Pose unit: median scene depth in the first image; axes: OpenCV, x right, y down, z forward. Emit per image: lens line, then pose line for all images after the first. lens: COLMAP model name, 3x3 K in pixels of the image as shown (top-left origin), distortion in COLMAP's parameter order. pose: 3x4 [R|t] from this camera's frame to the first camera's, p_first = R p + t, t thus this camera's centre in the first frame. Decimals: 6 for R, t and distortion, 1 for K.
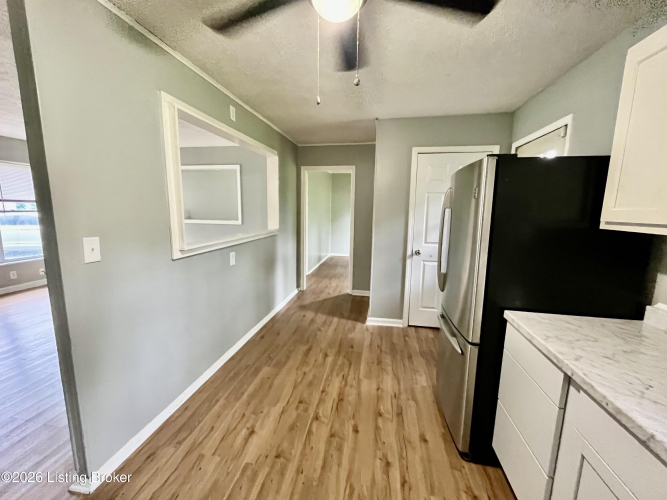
lens RADIAL K [[275.4, 0, 334.2], [0, 275.4, 252.1], [0, 0, 1]] dist [-0.002164, -0.000619]
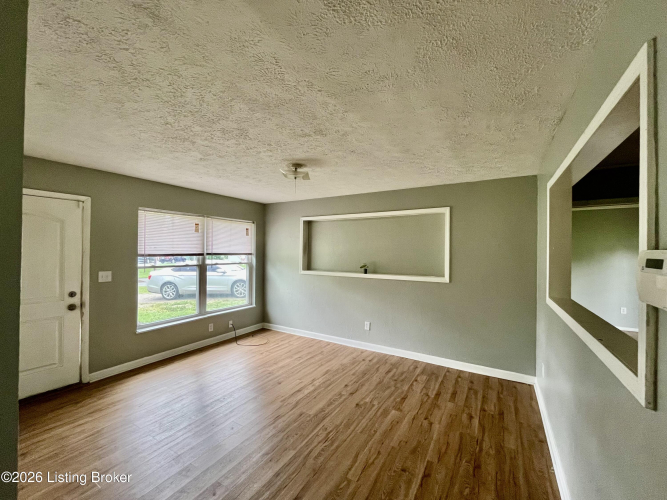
lens RADIAL K [[275.4, 0, 337.8], [0, 275.4, 252.3], [0, 0, 1]] dist [-0.002164, -0.000619]
pose [[0.935494, -0.006072, -0.353290, -0.355756], [-0.051062, 0.987034, -0.152174, -0.051994], [0.349633, 0.160397, 0.923054, 0.181348]]
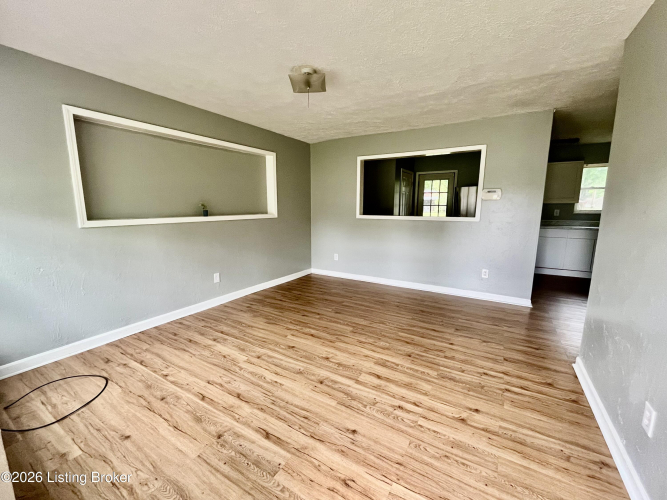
lens RADIAL K [[275.4, 0, 332.7], [0, 275.4, 248.1], [0, 0, 1]] dist [-0.002164, -0.000619]
pose [[0.365764, -0.156243, 0.917499, -1.108896], [0.144823, 0.983355, 0.109723, -0.072866], [-0.919371, 0.092742, 0.382303, 0.475544]]
